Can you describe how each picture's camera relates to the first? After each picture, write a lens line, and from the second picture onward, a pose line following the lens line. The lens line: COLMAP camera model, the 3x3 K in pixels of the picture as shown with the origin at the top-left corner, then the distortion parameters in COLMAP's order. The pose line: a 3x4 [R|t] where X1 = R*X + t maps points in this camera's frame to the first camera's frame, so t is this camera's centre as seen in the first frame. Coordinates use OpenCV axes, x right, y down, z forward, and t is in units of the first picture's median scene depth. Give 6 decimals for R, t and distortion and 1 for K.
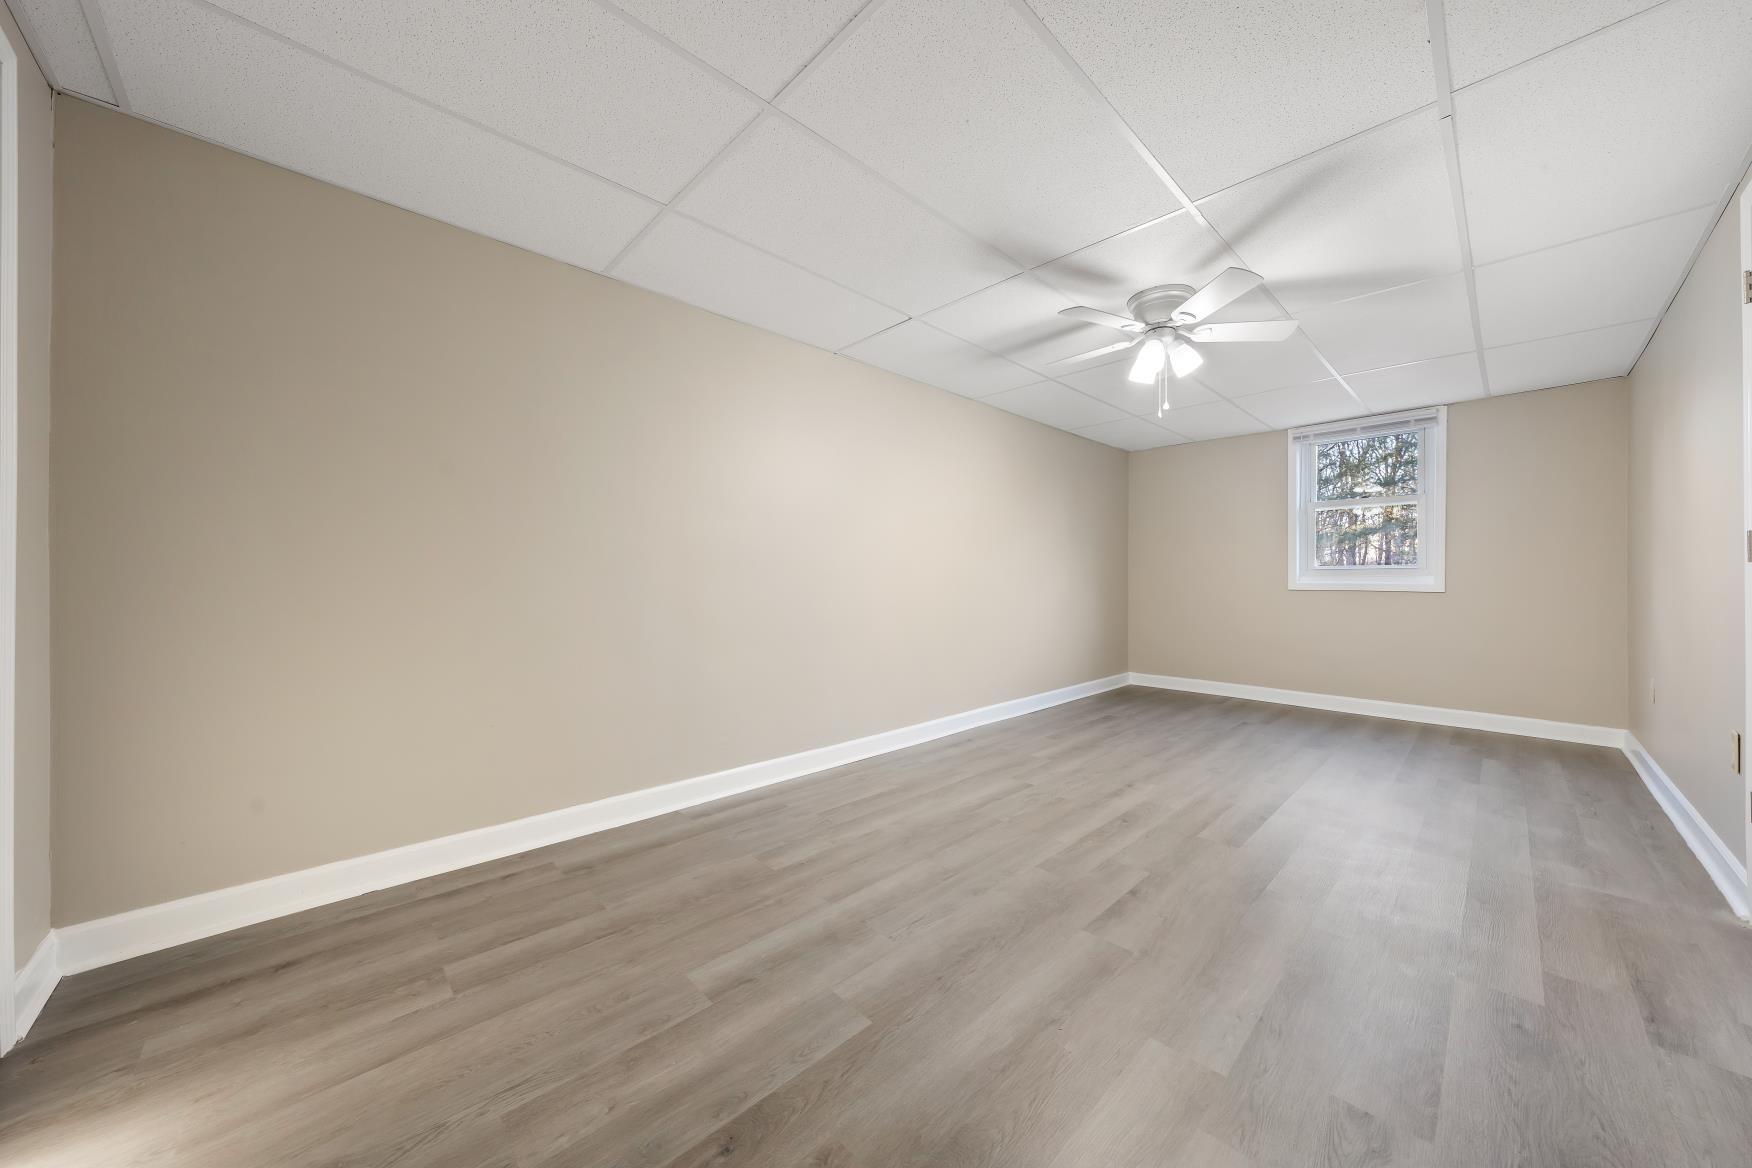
lens RADIAL K [[605.6, 0, 876.6], [0, 605.6, 579.8], [0, 0, 1]] dist [-0.004091, 0.000390]
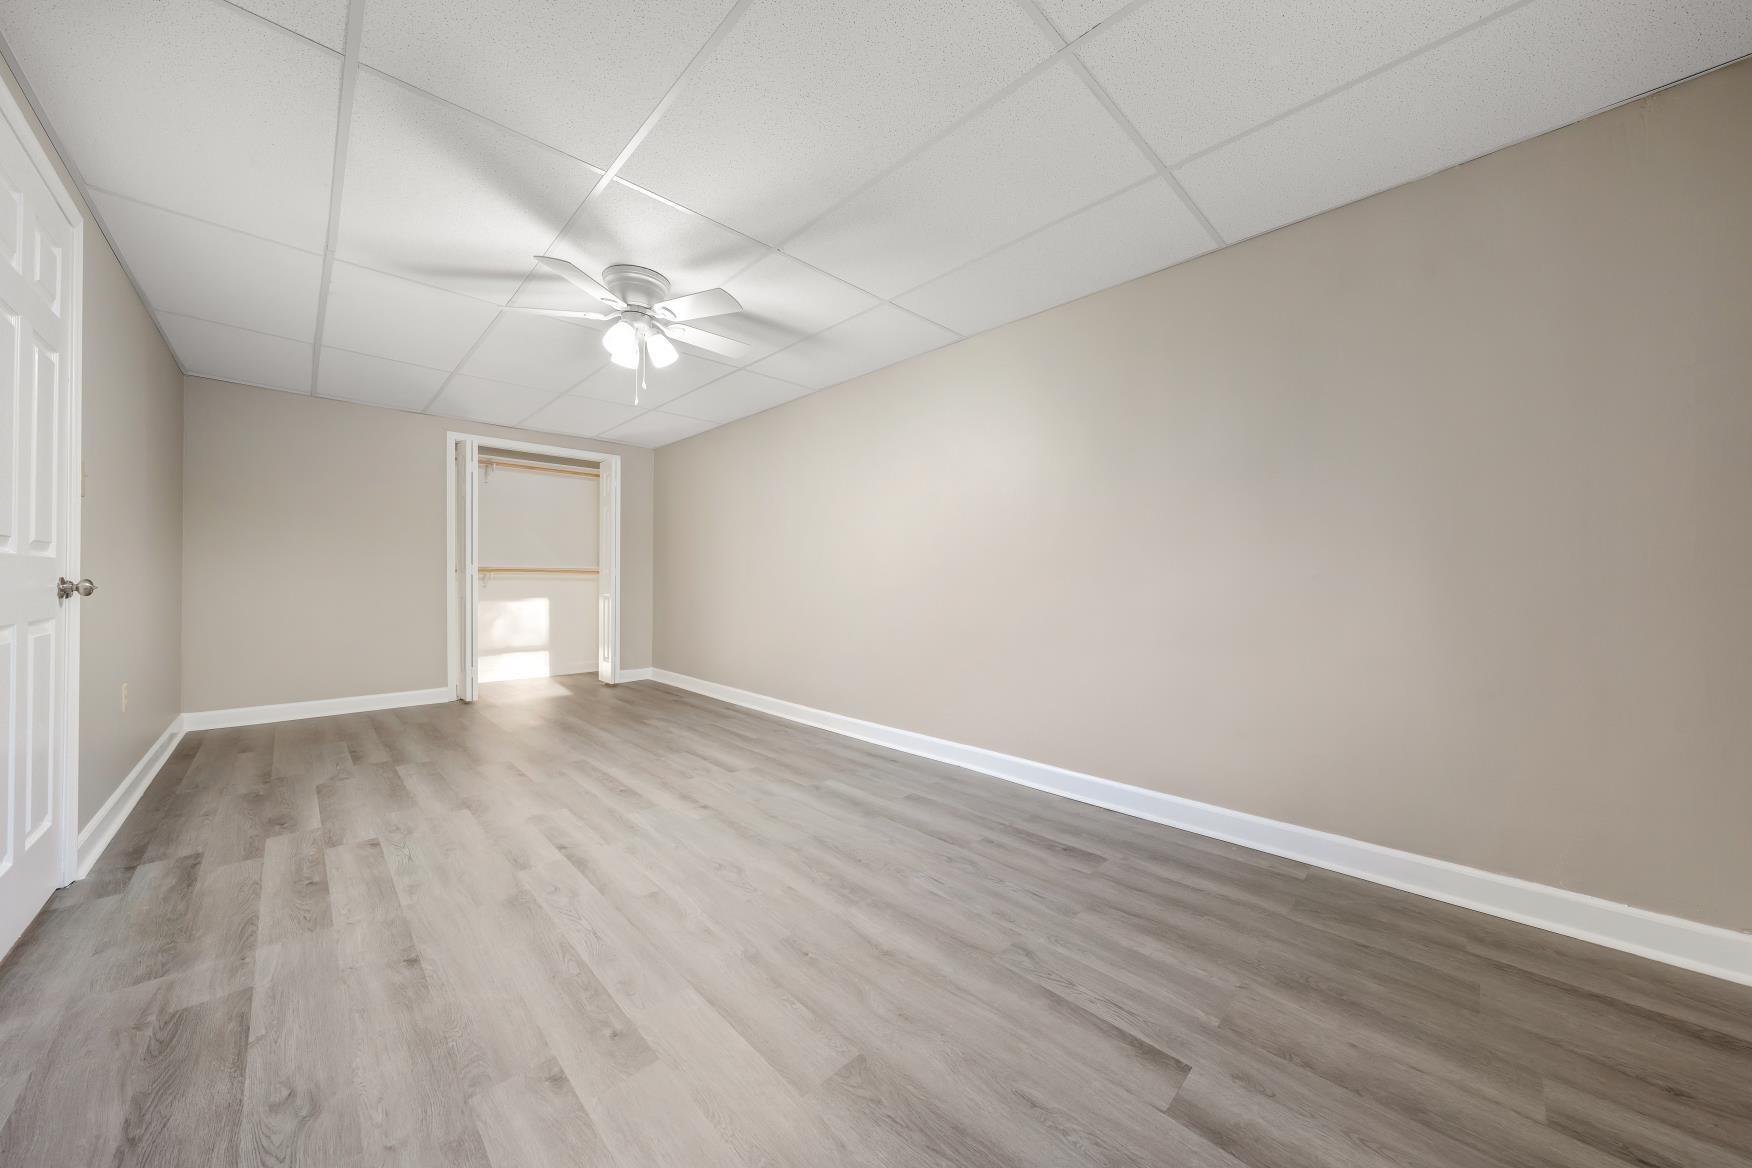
lens RADIAL K [[605.6, 0, 874.4], [0, 605.6, 579.7], [0, 0, 1]] dist [-0.004091, 0.000390]
pose [[0.004515, -0.000577, -0.999990, 1.458802], [-0.001839, 0.999998, -0.000586, 0.013410], [0.999988, 0.001841, 0.004514, 1.398536]]
